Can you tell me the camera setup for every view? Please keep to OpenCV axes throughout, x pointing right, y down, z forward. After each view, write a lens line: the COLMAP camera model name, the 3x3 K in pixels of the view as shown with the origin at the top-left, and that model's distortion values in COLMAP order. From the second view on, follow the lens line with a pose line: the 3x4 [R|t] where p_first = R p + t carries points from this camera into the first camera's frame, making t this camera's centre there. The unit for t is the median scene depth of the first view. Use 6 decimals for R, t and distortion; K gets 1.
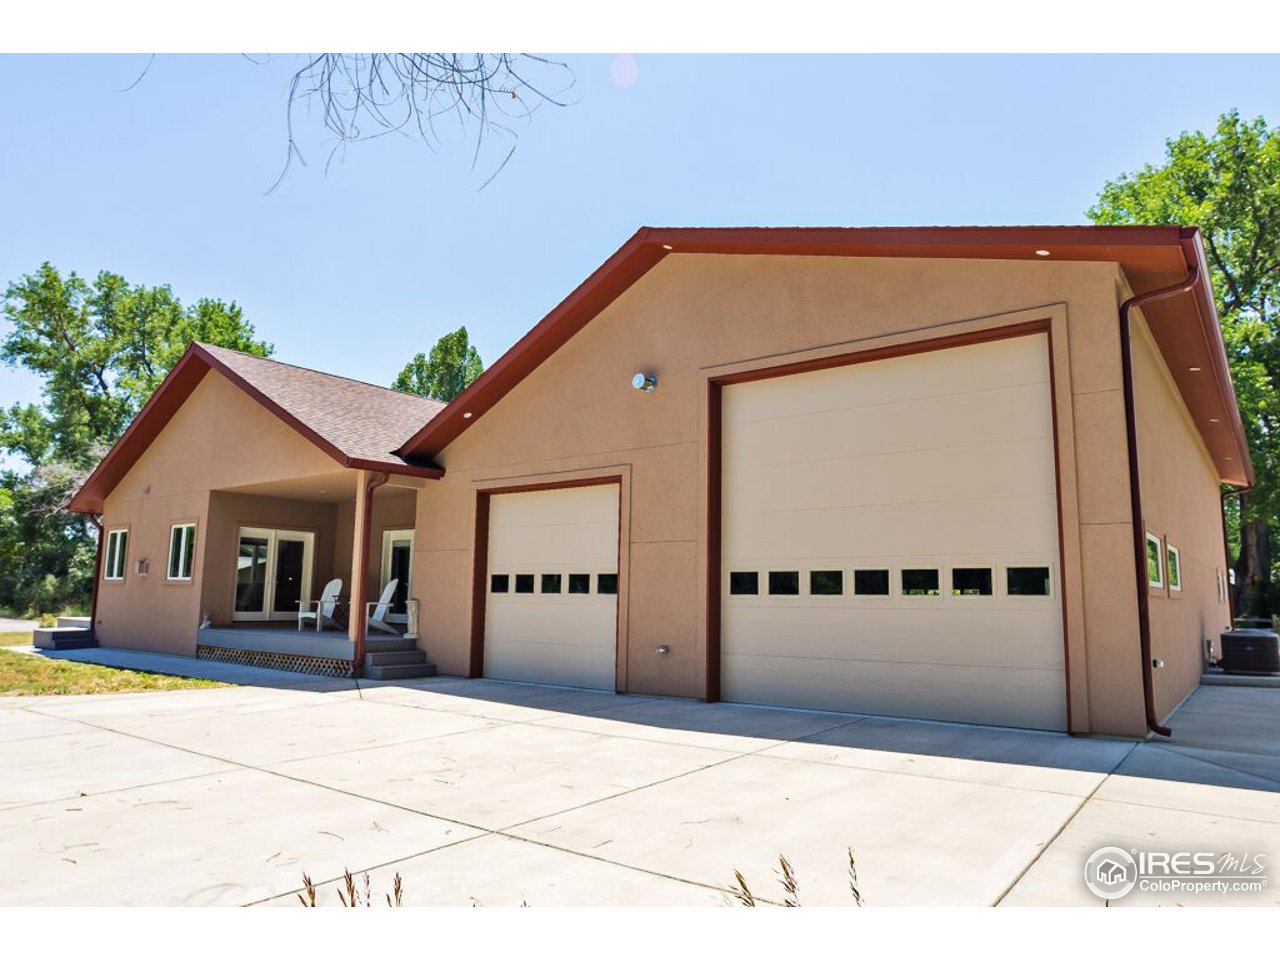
lens RADIAL K [[839.7, 0, 640.0], [0, 839.7, 480.0], [0, 0, 1]] dist [-0.051591, 0.035643]
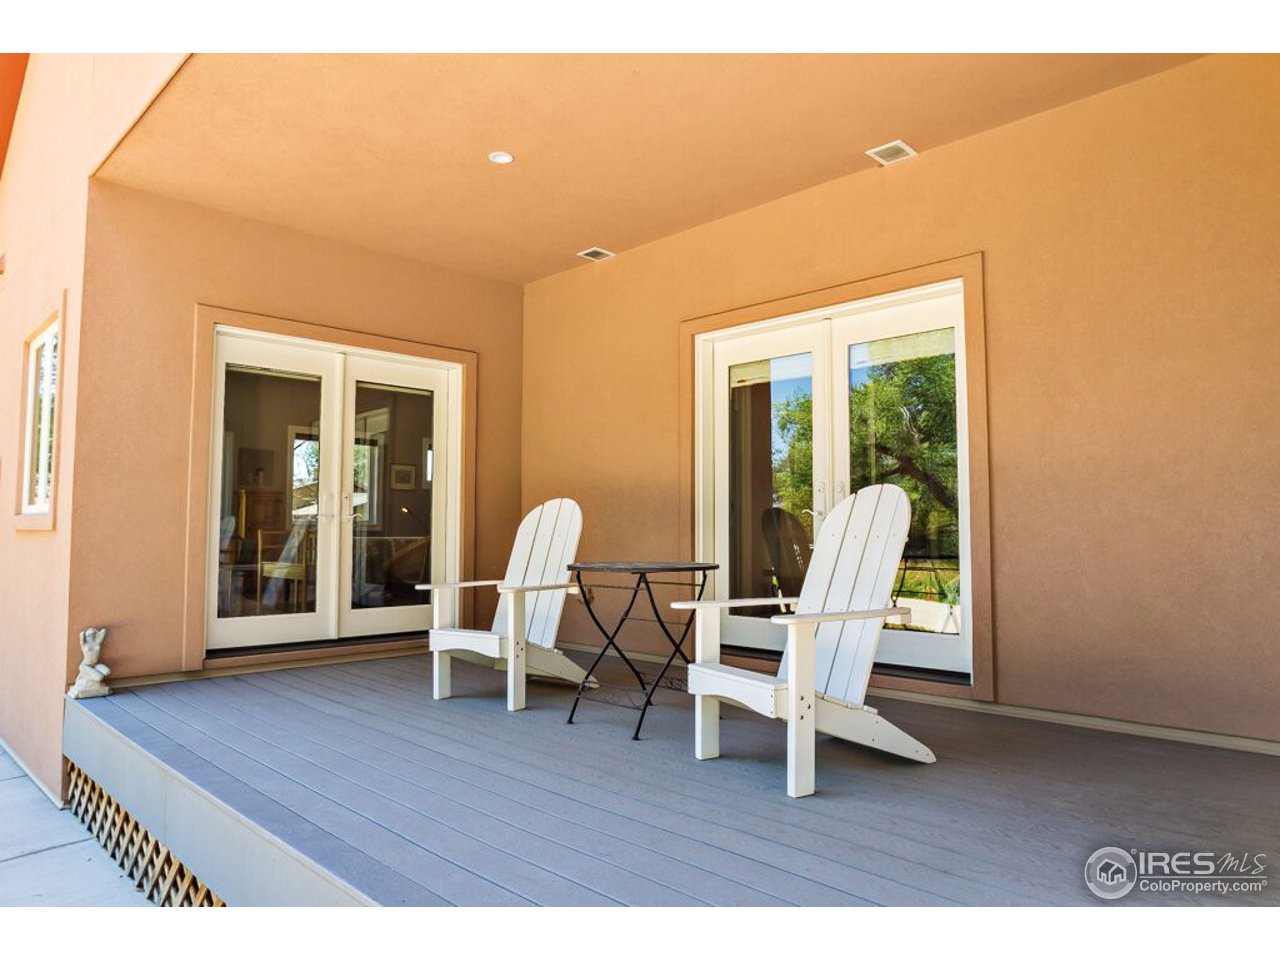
lens RADIAL K [[839.7, 0, 640.0], [0, 839.7, 480.0], [0, 0, 1]] dist [-0.051591, 0.035643]
pose [[0.991323, -0.022381, -0.129530, -0.301152], [0.032262, 0.996684, 0.074696, 0.092738], [0.127429, -0.078227, 0.988758, 0.731115]]
